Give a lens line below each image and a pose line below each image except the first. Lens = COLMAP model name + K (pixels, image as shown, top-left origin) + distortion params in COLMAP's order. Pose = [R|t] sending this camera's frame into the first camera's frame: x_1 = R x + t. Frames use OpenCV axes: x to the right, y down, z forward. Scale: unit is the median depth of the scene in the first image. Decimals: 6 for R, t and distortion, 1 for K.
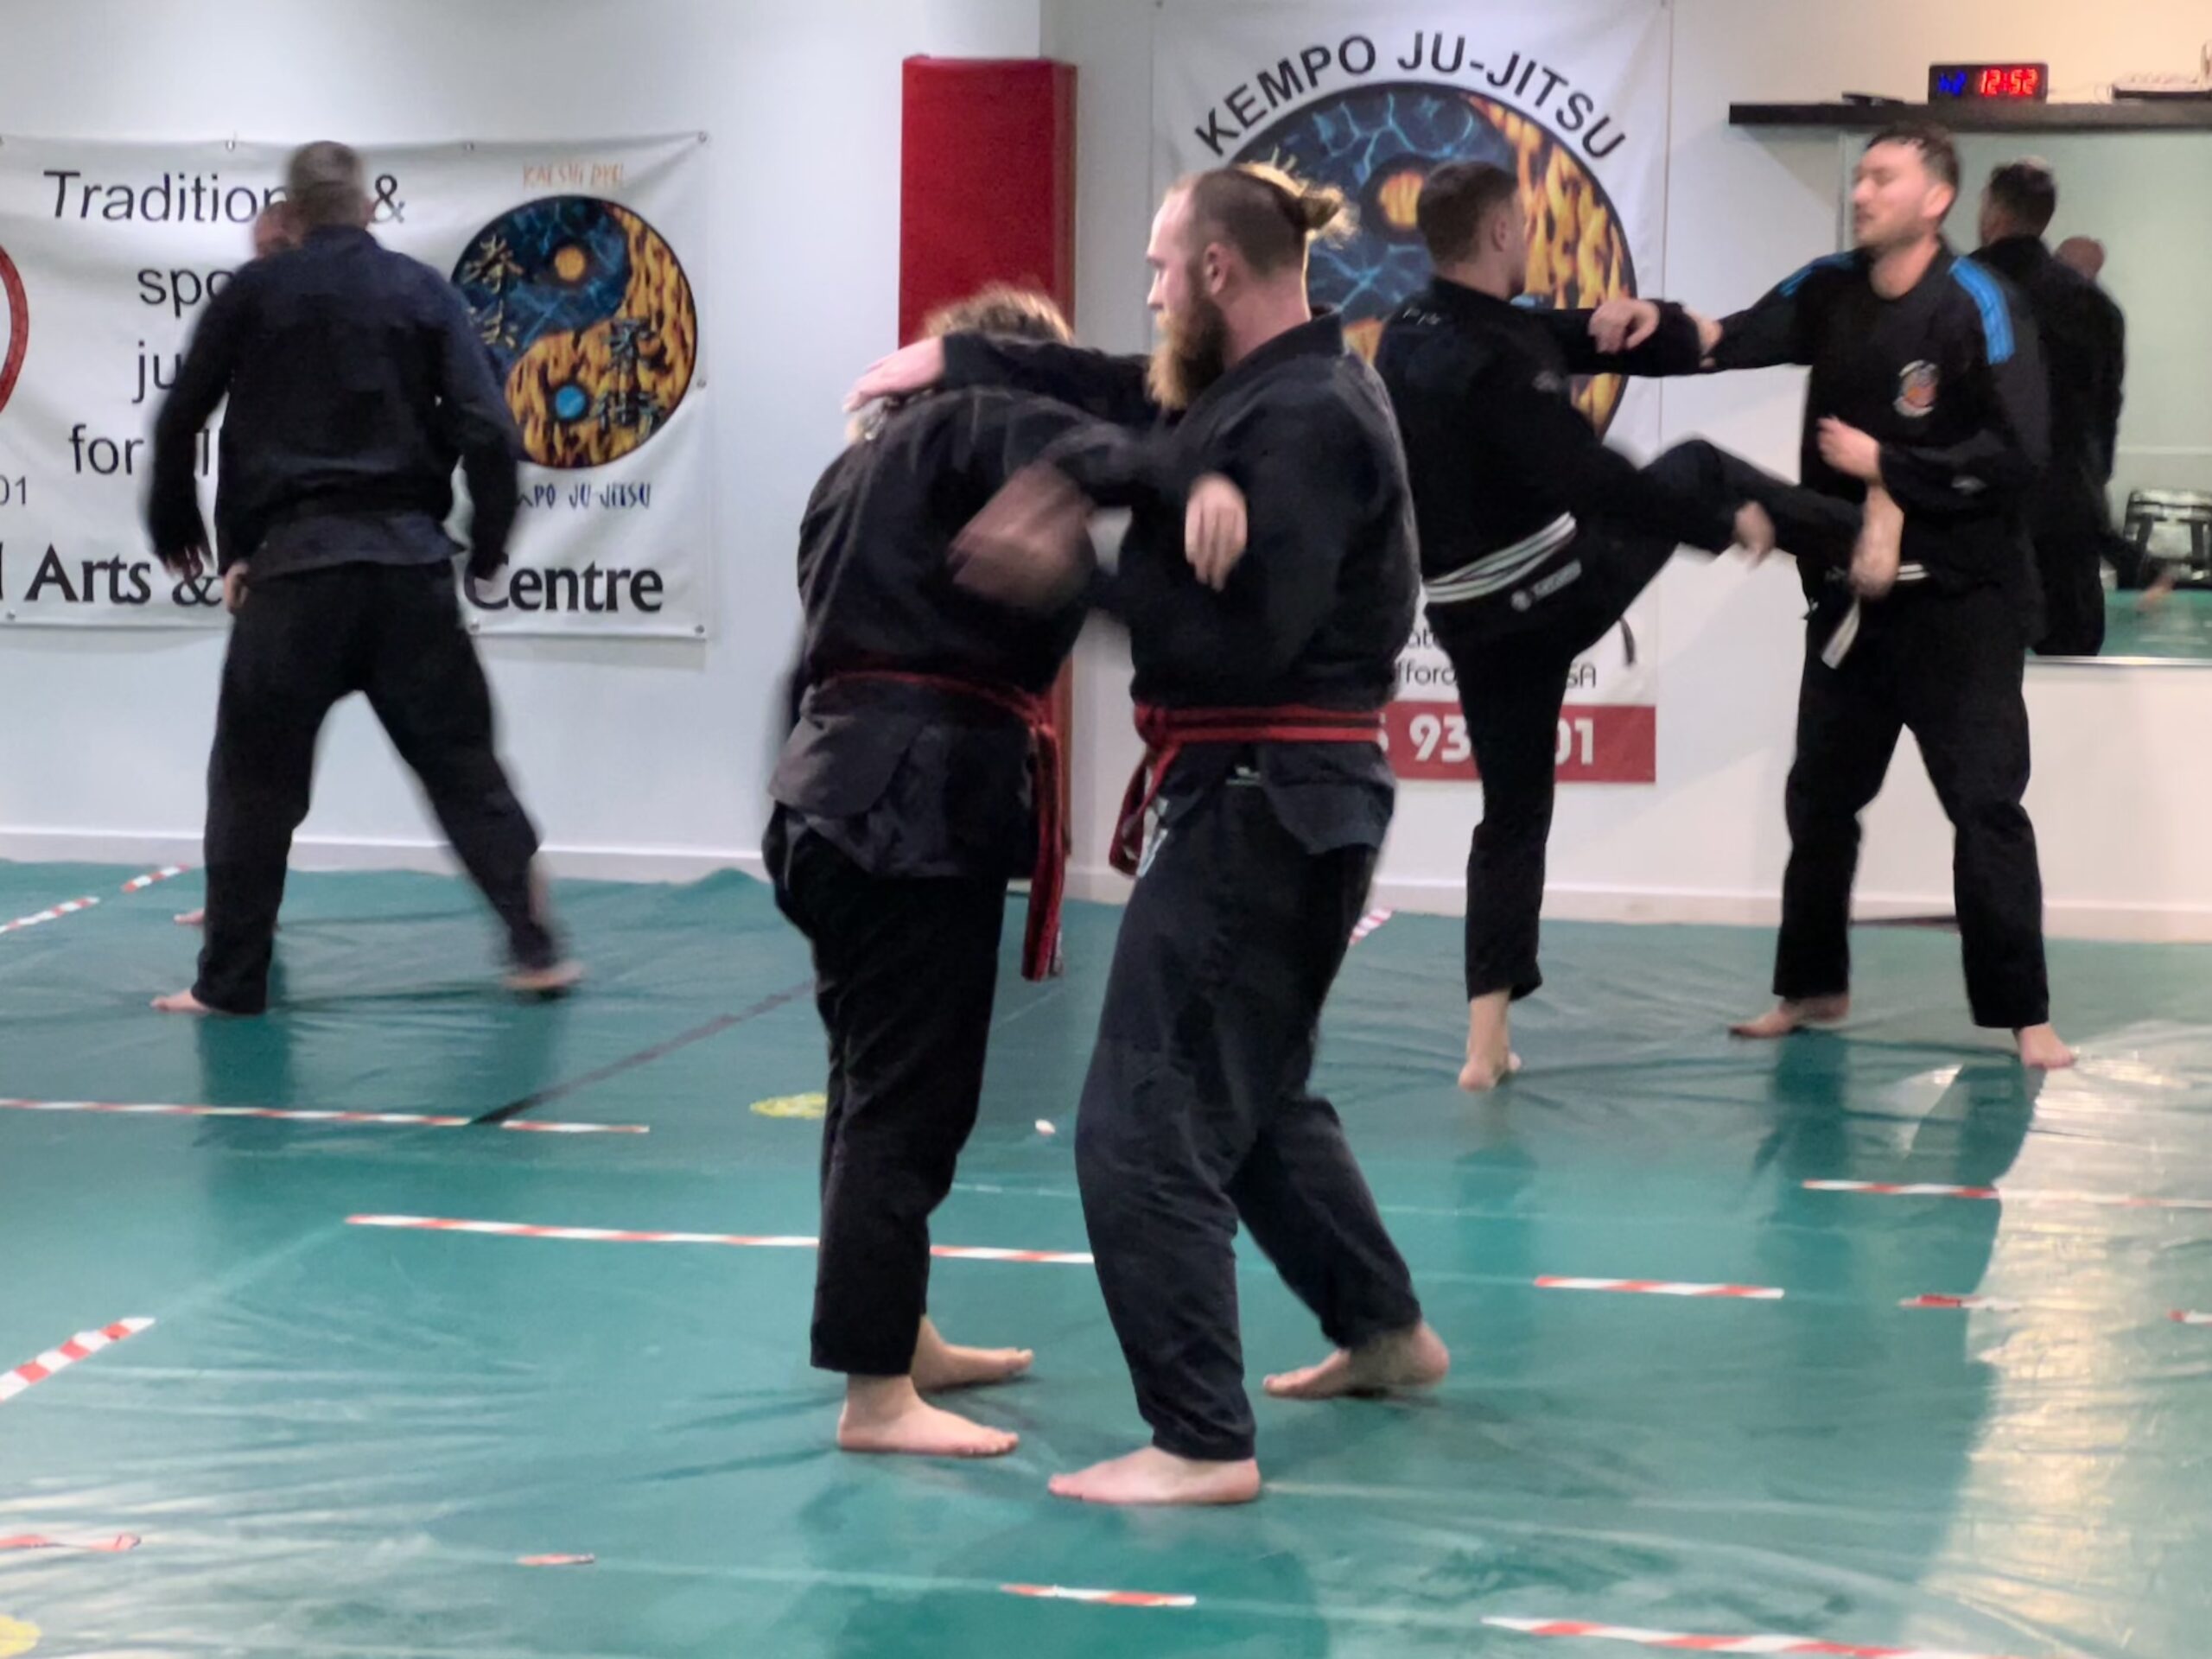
lens RADIAL K [[6176.4, 0, 1091.6], [0, 6176.4, 825.2], [0, 0, 1]] dist [0.237681, 0.000000]
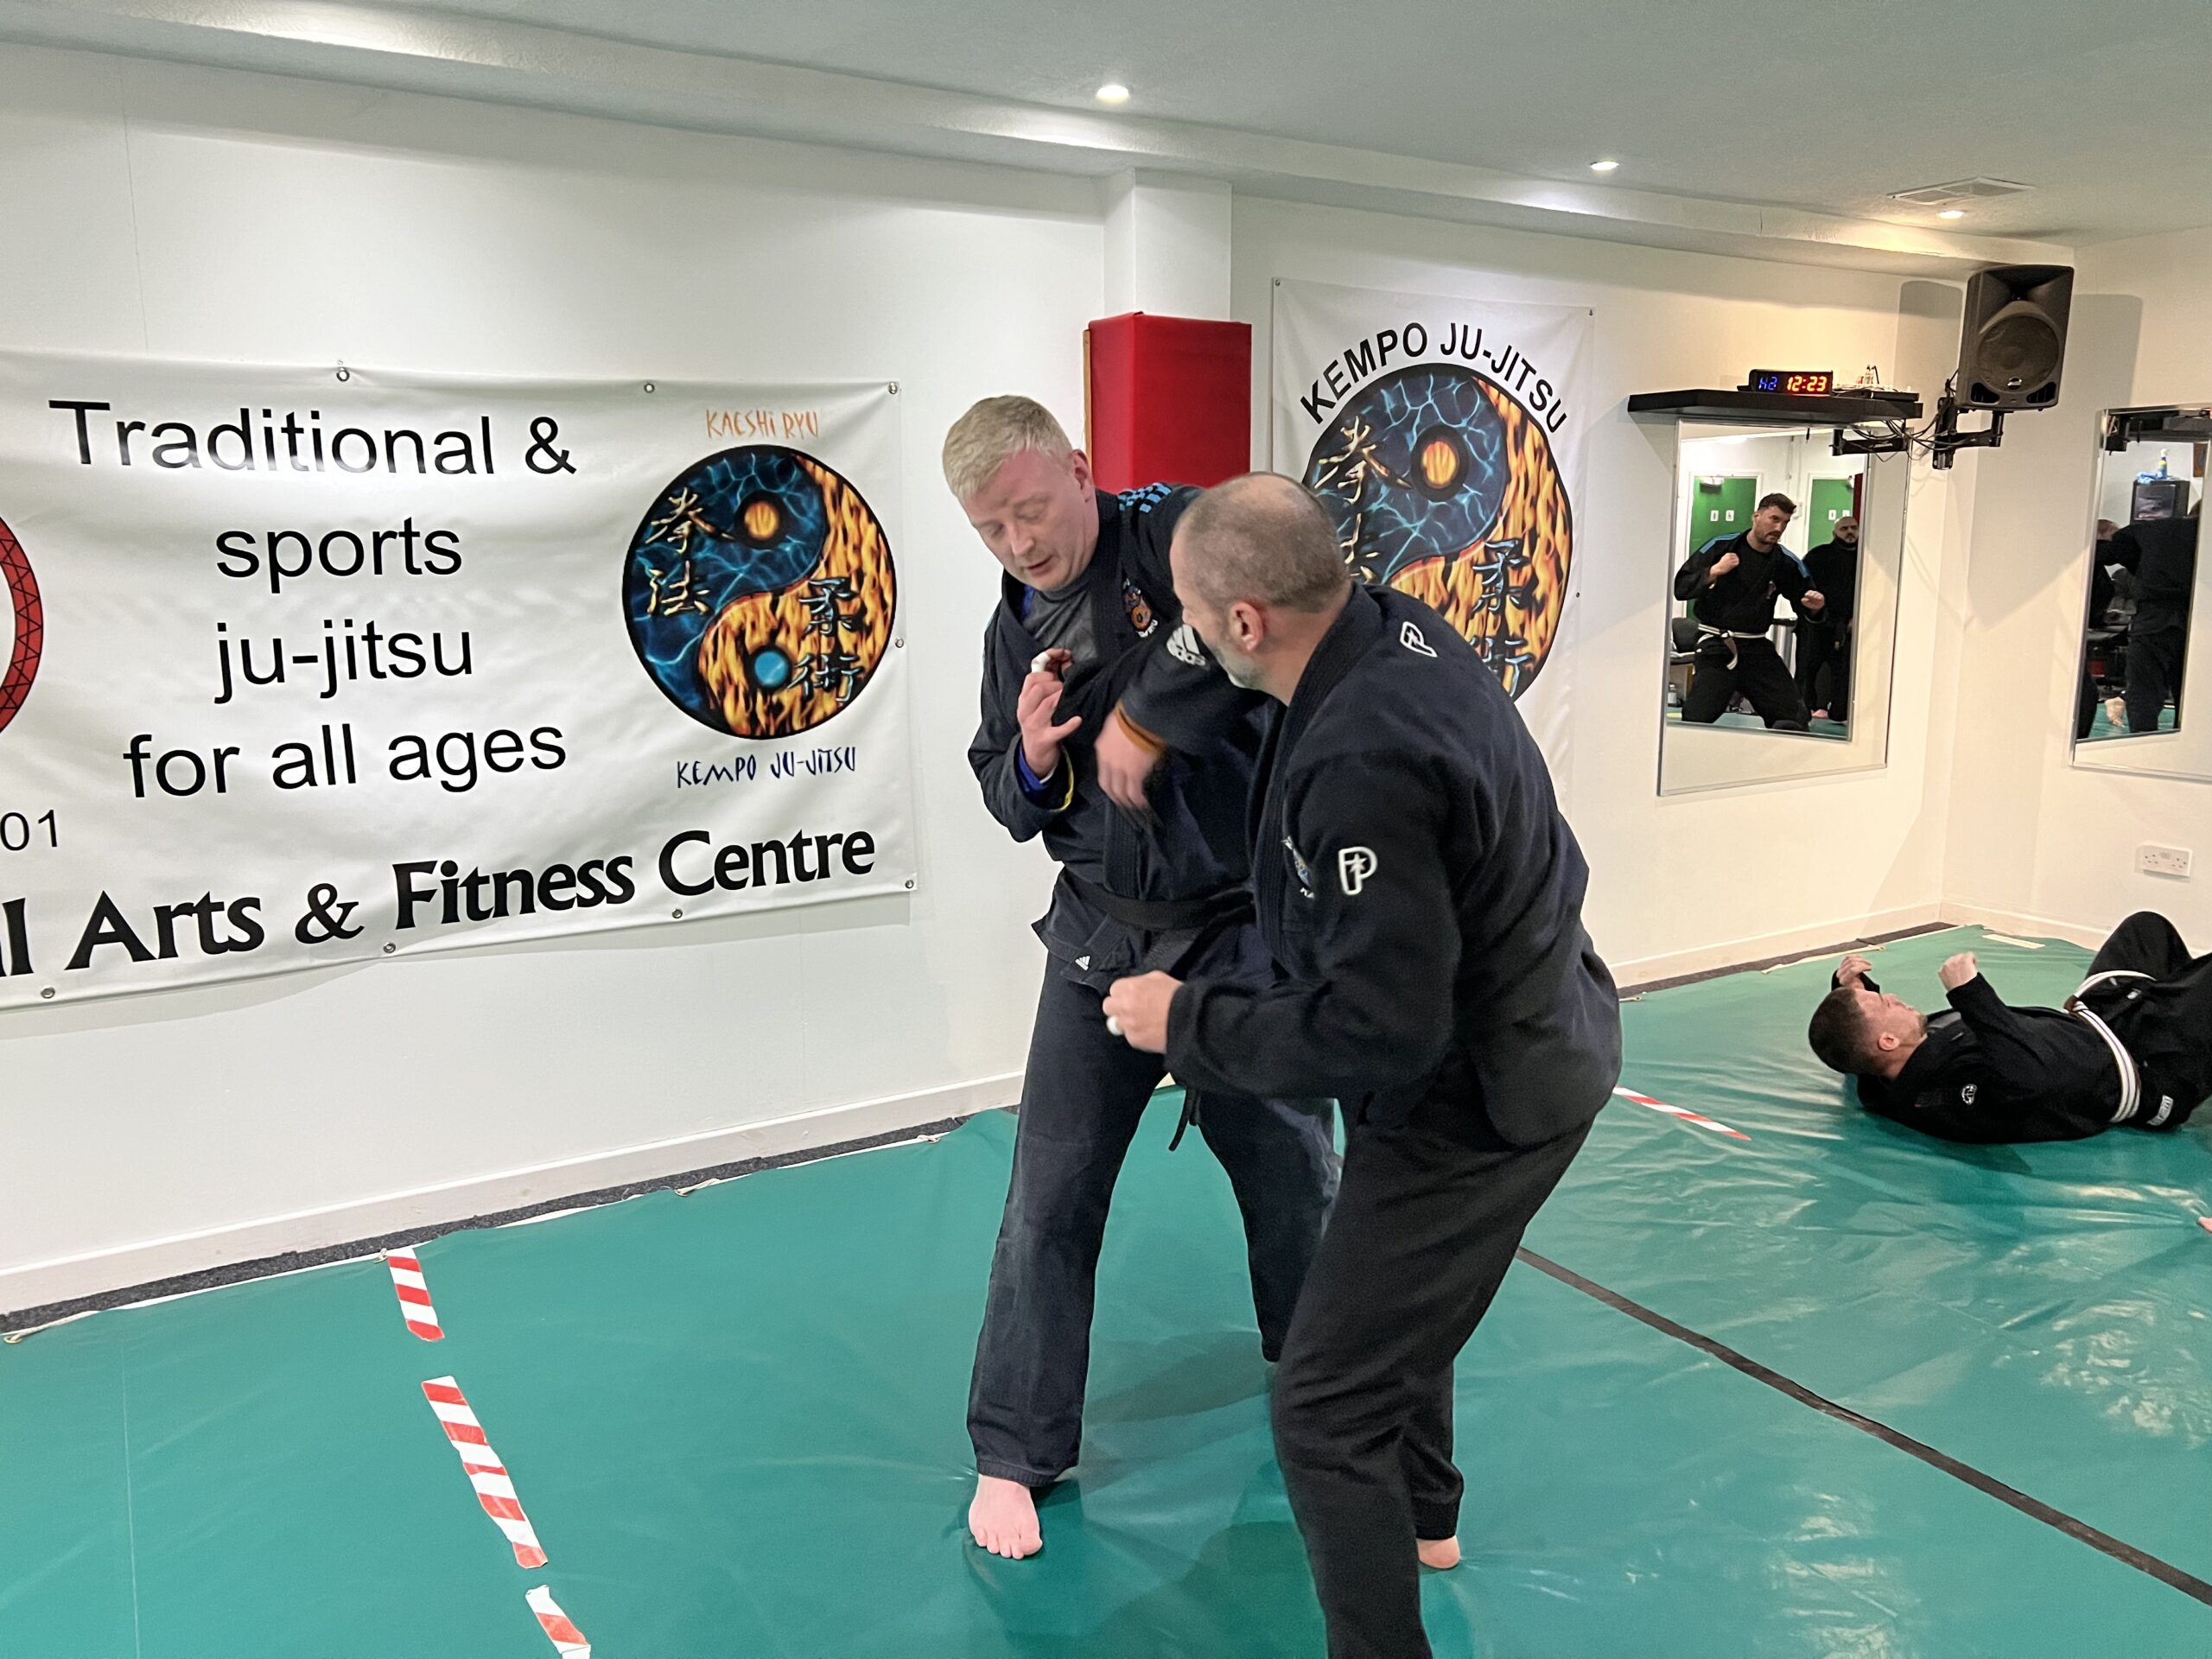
lens RADIAL K [[1638.0, 0, 1126.3], [0, 1638.0, 833.1], [0, 0, 1]] dist [0.064220, -0.052345]
pose [[0.727939, -0.125093, 0.674134, -0.218391], [0.092567, 0.992144, 0.084149, -0.059486], [-0.679365, 0.001147, 0.733800, 0.778905]]
